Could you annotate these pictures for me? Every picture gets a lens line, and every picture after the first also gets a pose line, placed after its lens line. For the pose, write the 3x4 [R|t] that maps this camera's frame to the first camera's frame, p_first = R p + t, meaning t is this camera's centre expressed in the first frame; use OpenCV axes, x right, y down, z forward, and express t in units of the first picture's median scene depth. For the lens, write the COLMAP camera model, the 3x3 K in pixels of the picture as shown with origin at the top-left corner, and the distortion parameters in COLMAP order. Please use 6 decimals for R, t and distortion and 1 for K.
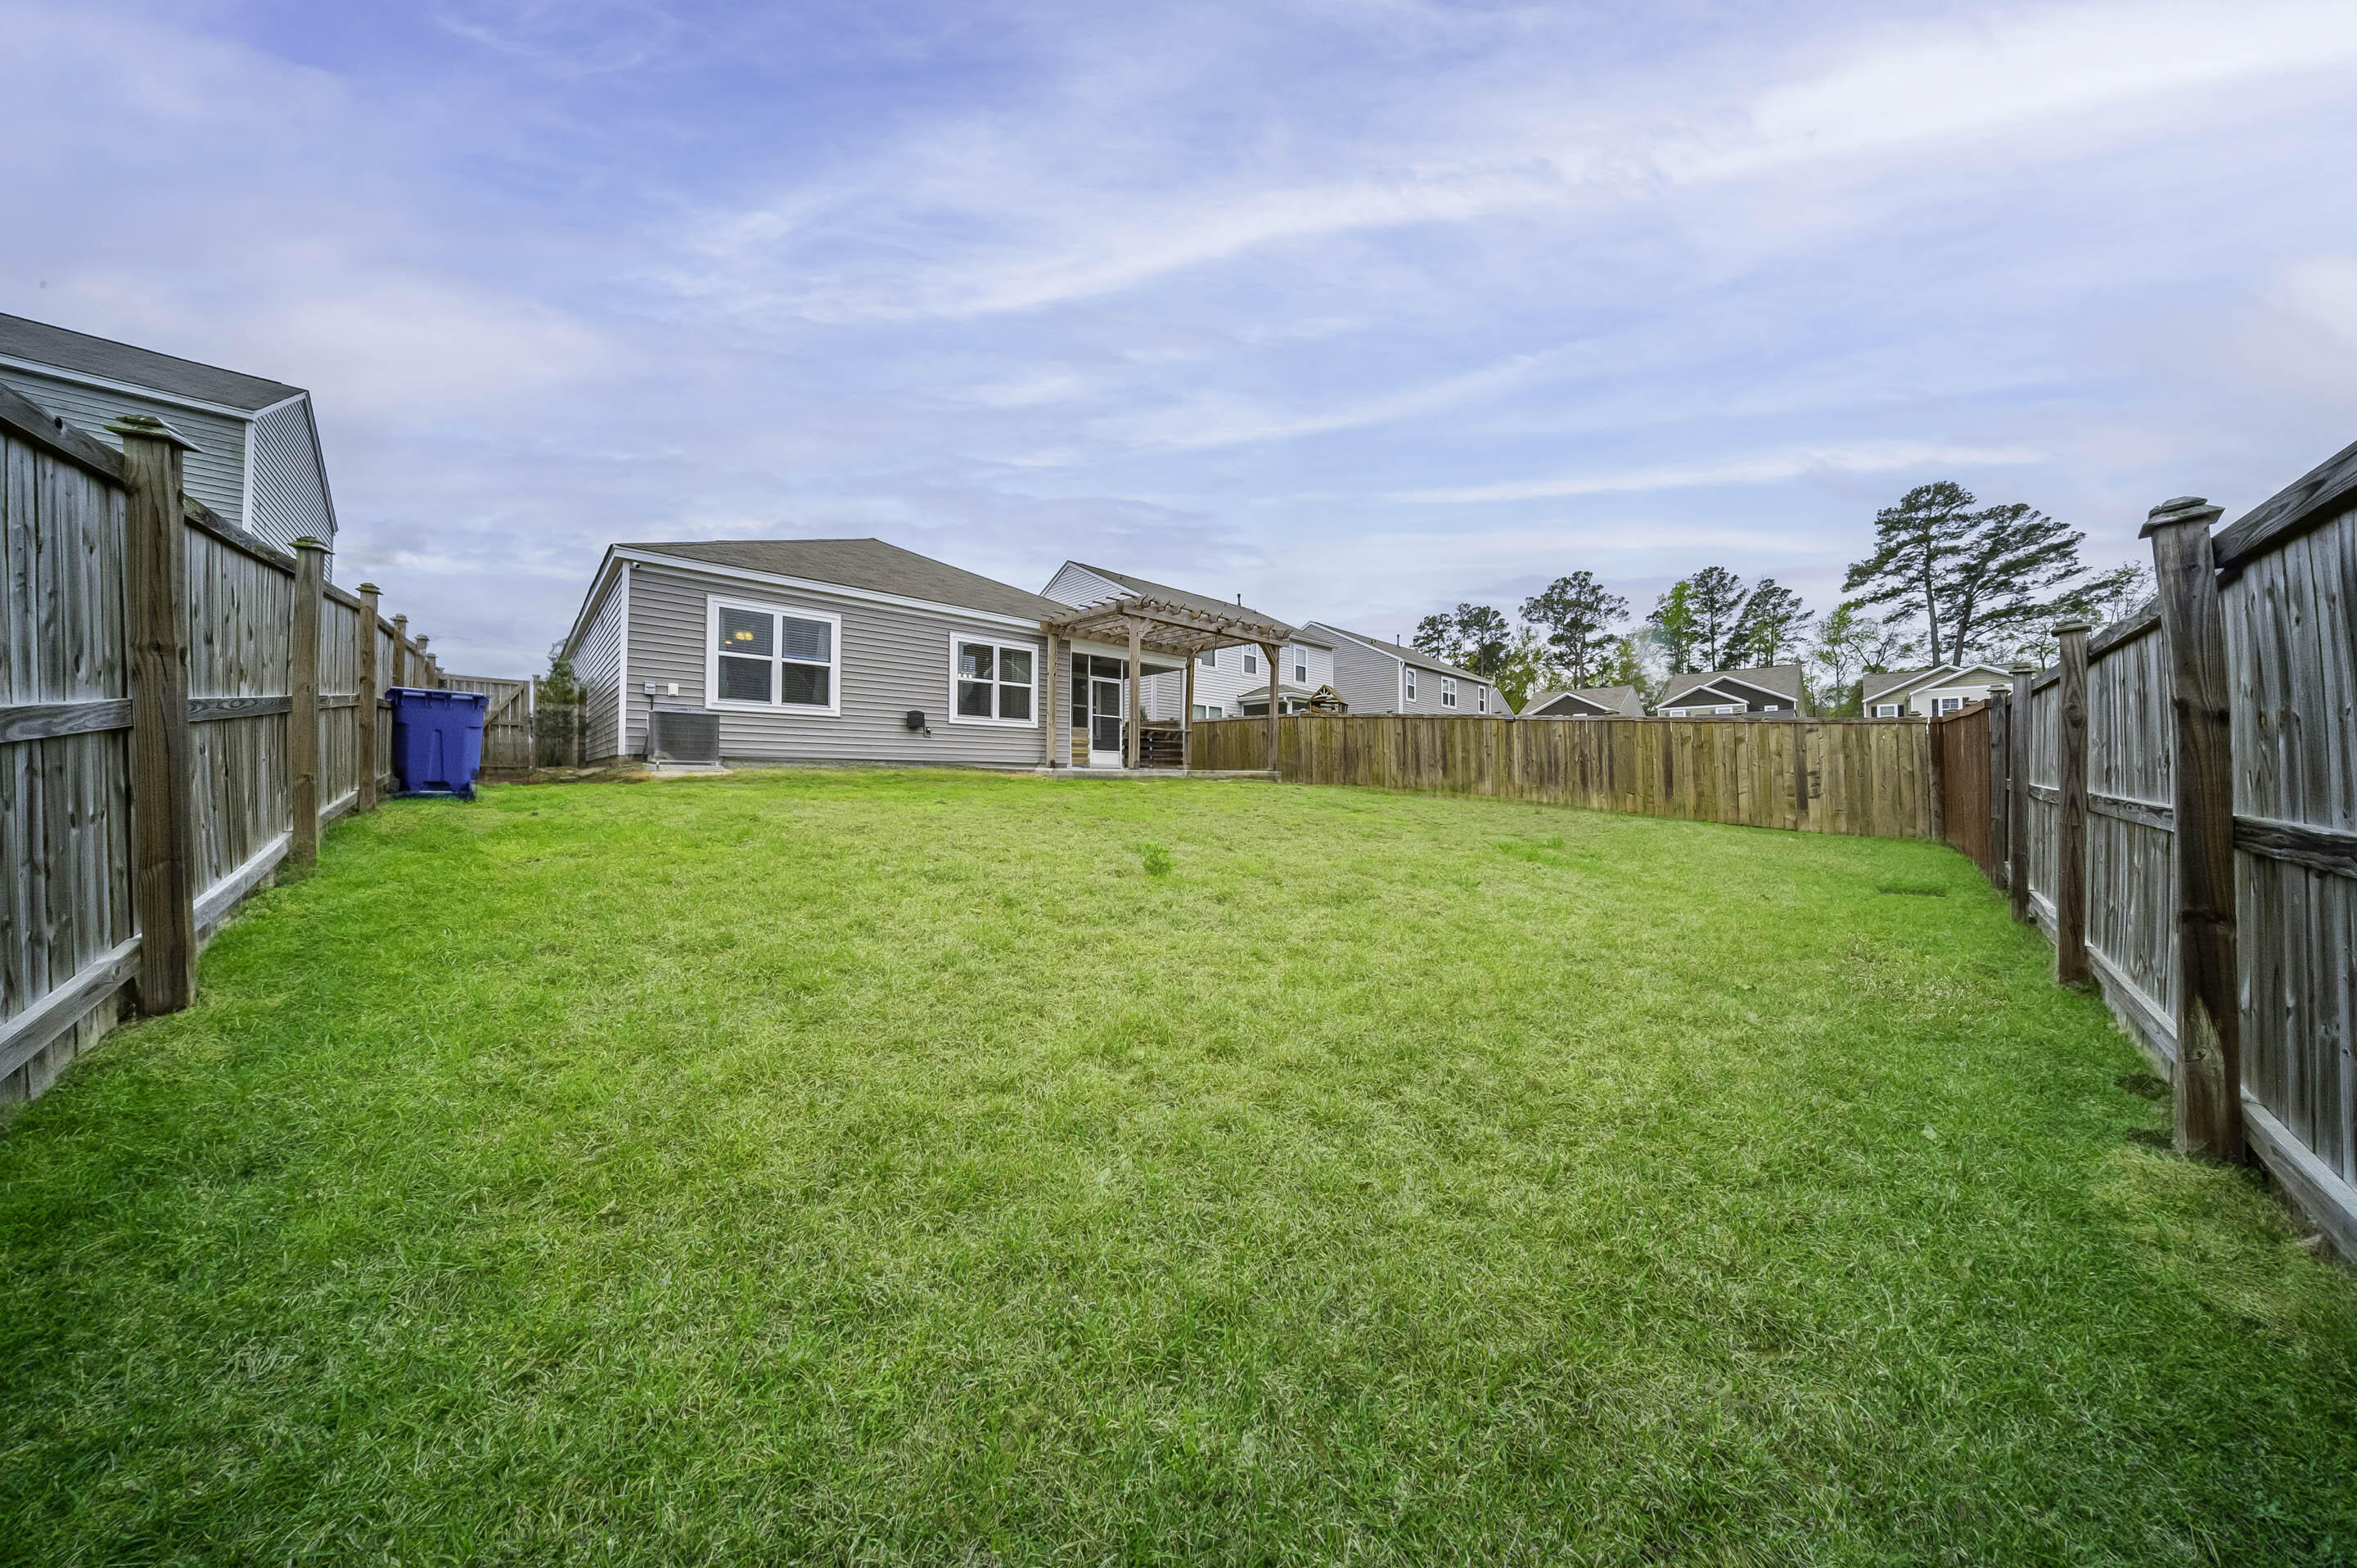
lens RADIAL K [[700.6, 0, 1162.7], [0, 700.6, 757.8], [0, 0, 1]] dist [-0.034527, 0.006738]
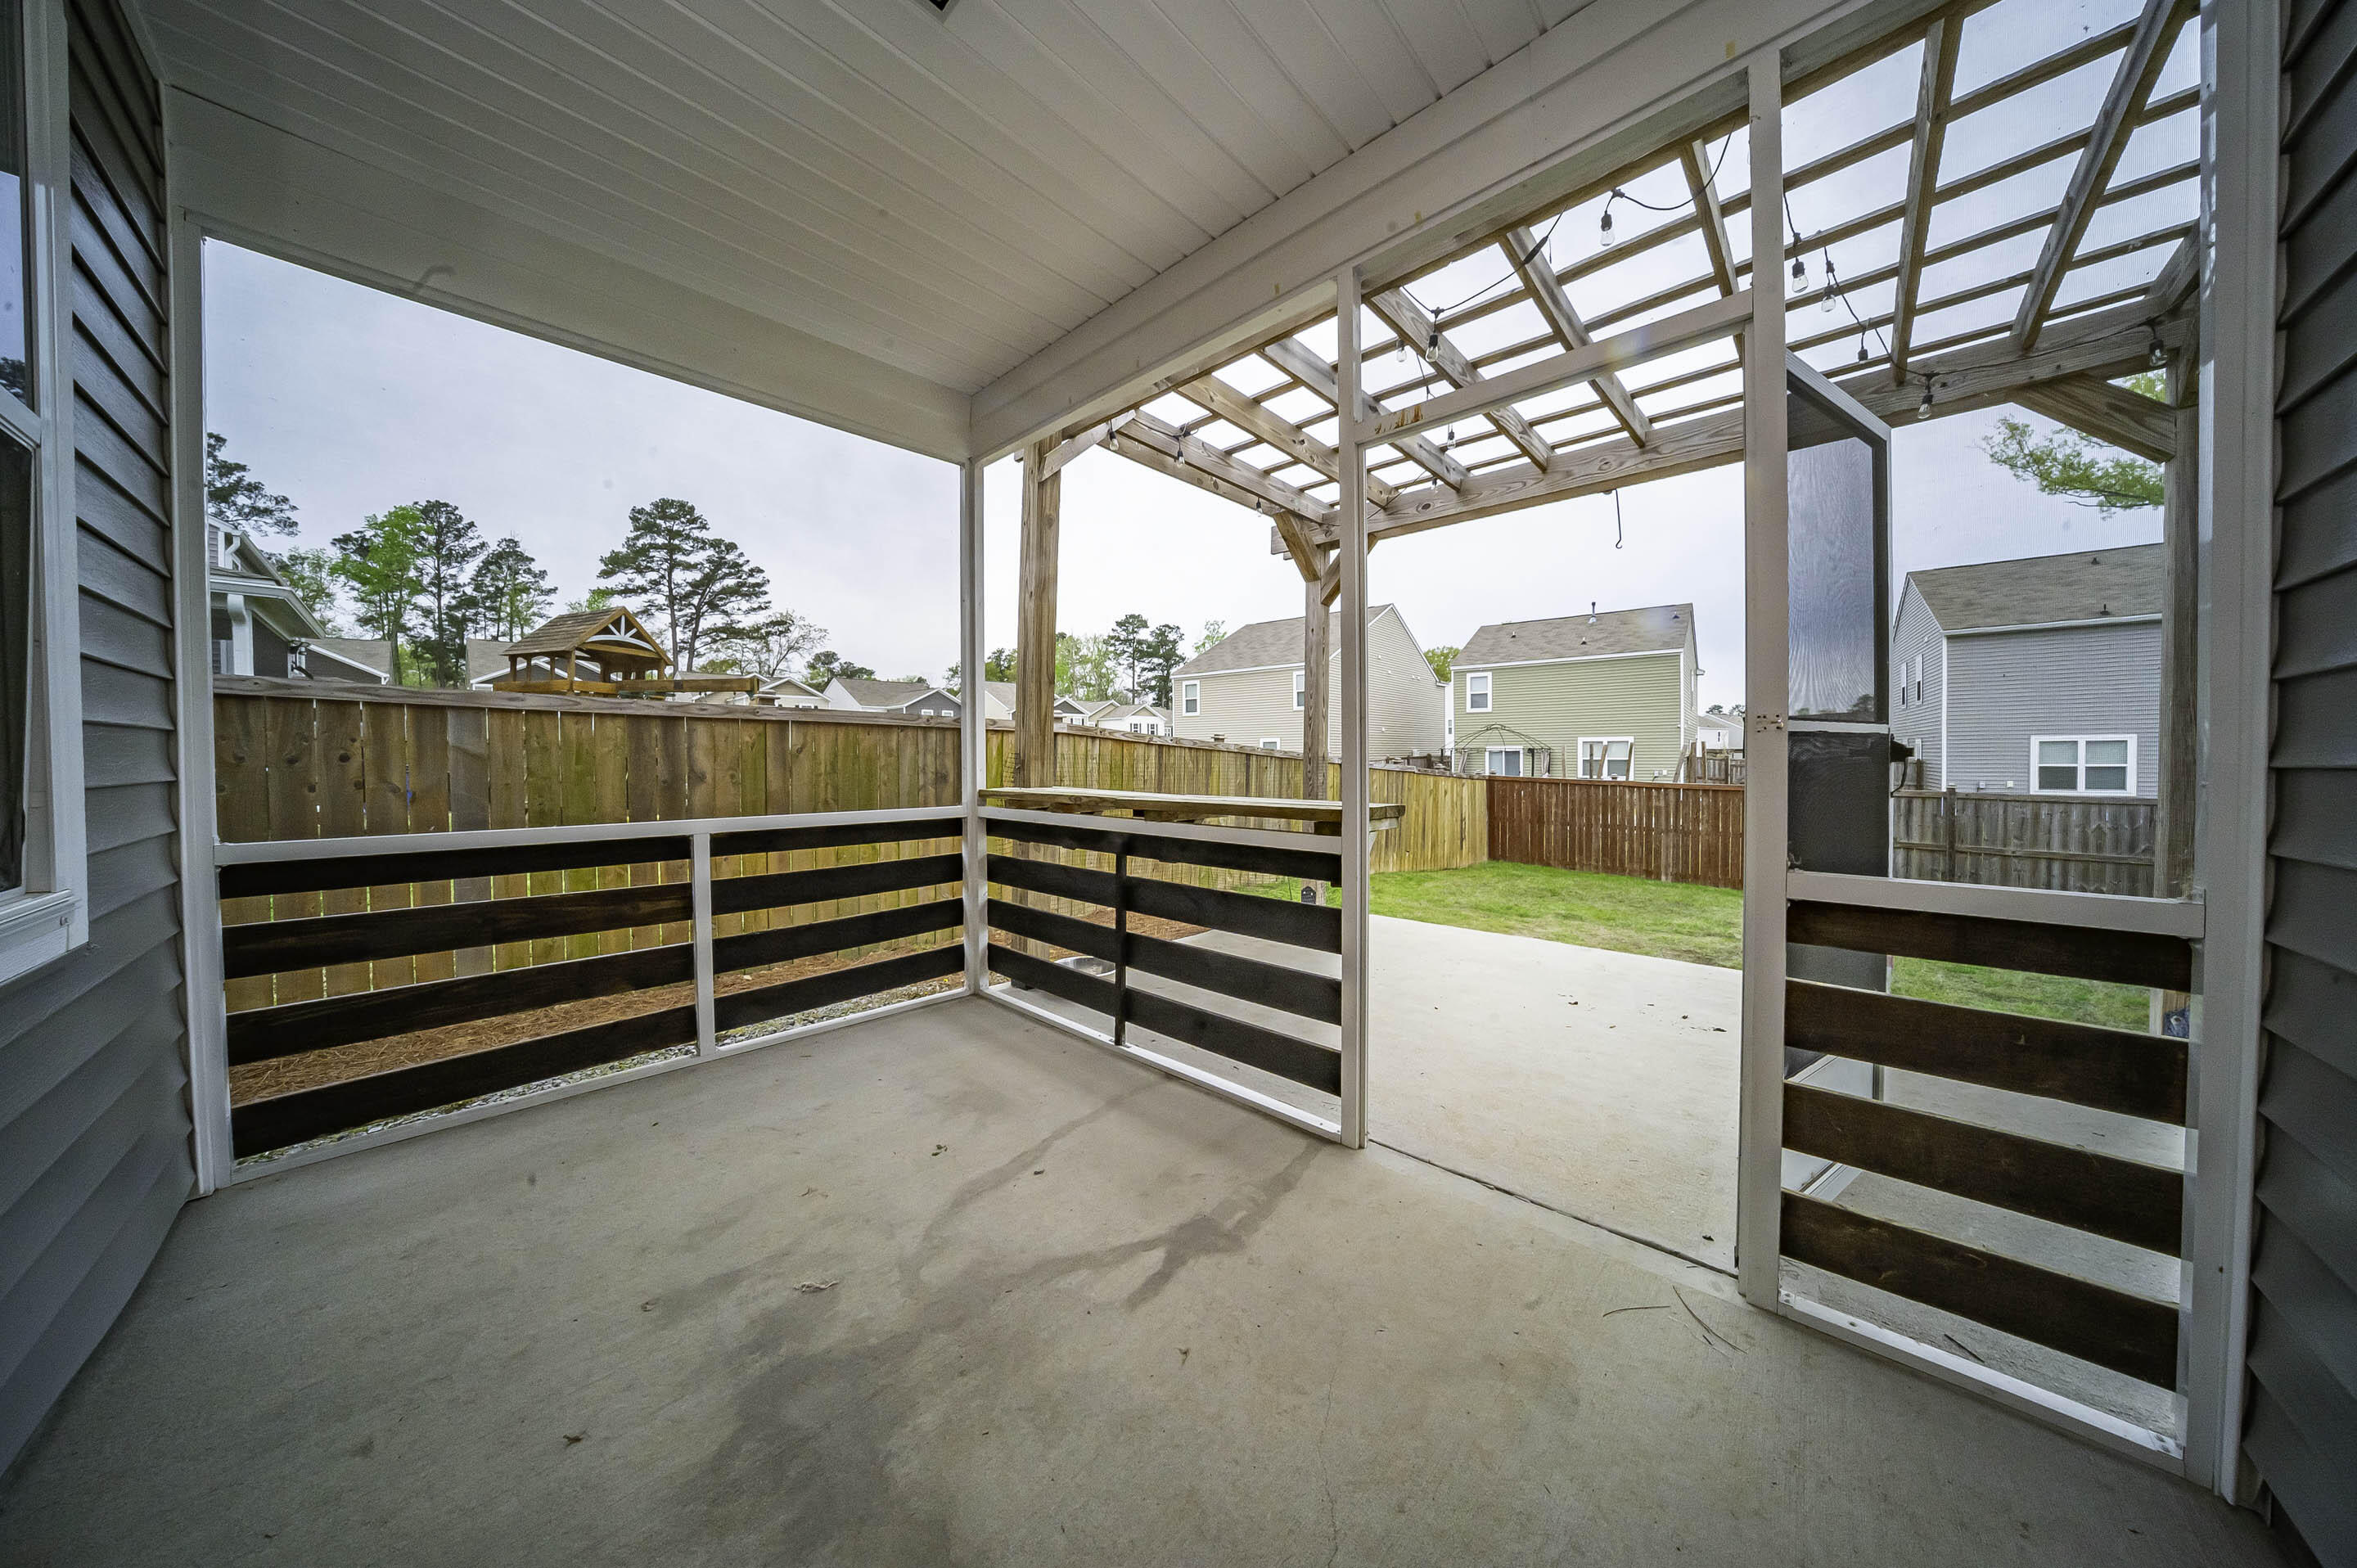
lens RADIAL K [[718.0, 0, 1174.9], [0, 718.0, 751.5], [0, 0, 1]] dist [-0.032724, 0.007138]
pose [[-0.065720, 0.002484, 0.997835, -0.205269], [-0.023382, 0.999718, -0.004029, -0.056538], [-0.997564, -0.023596, -0.065643, 1.122434]]
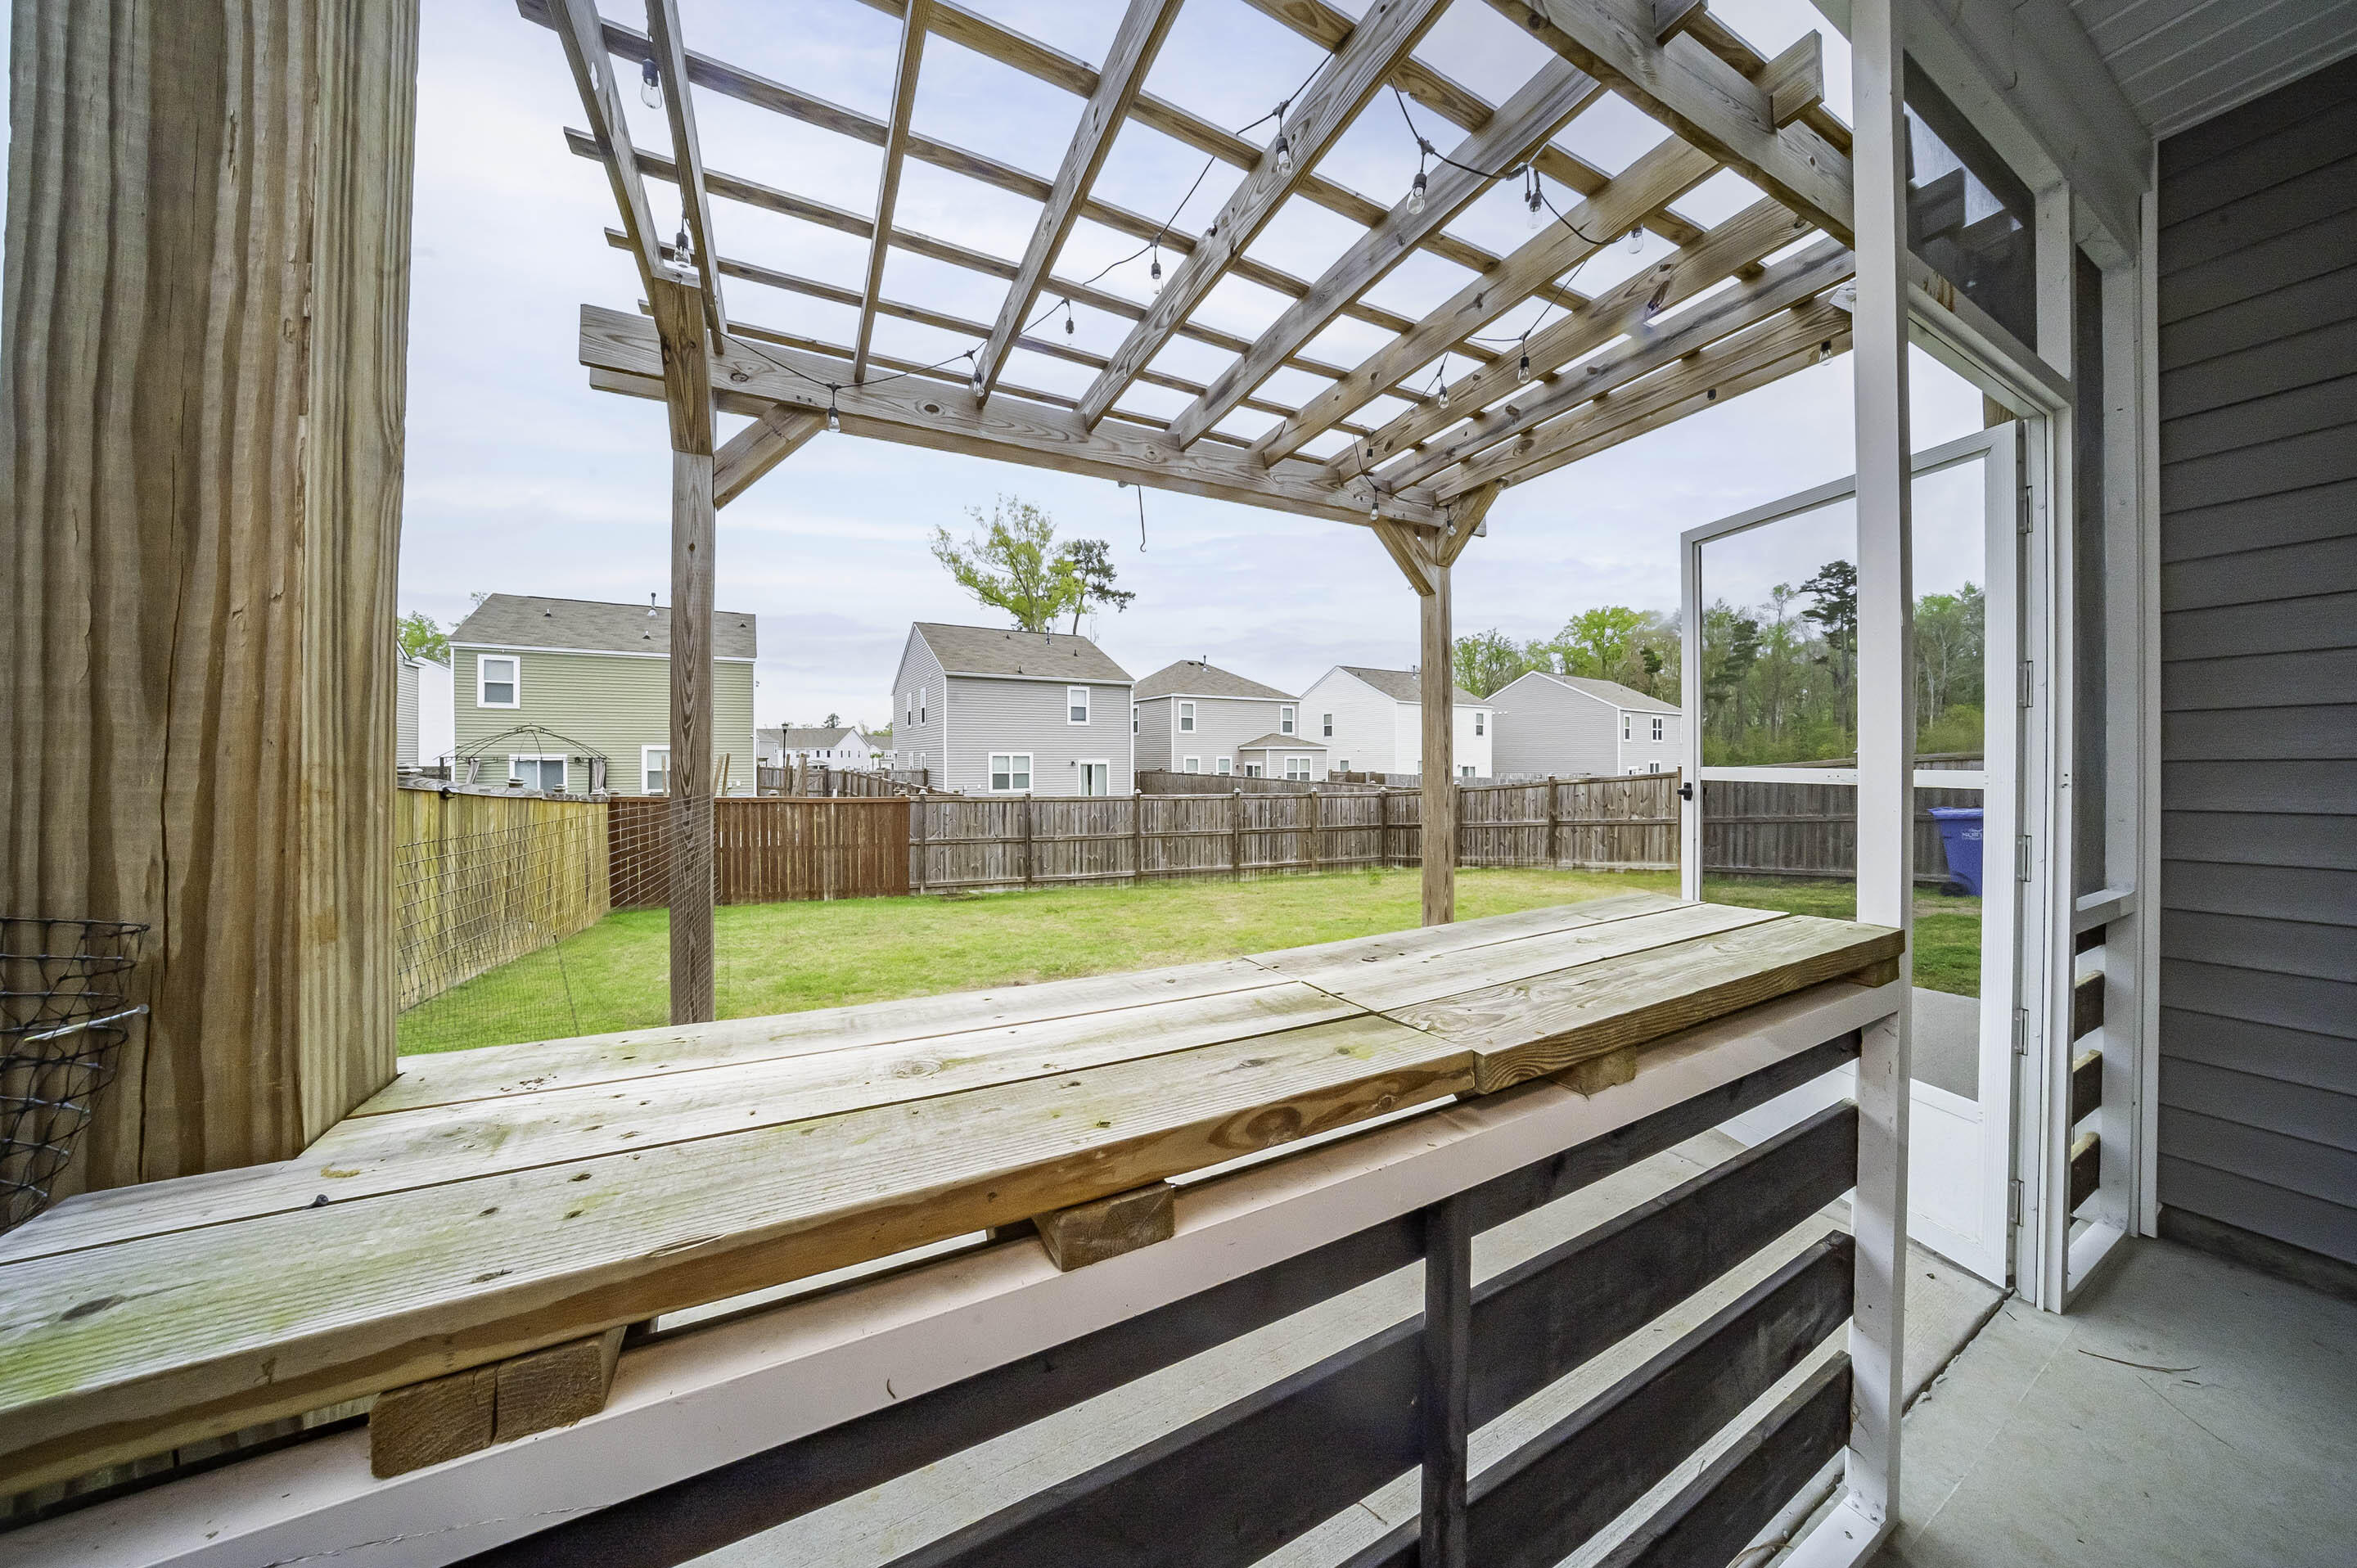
lens RADIAL K [[733.0, 0, 1168.5], [0, 733.0, 751.0], [0, 0, 1]] dist [-0.043968, 0.011527]
pose [[-0.960672, 0.001418, 0.277682, -0.011060], [-0.009470, 0.999238, -0.037868, -0.062026], [-0.277524, -0.039008, -0.959926, 1.177695]]
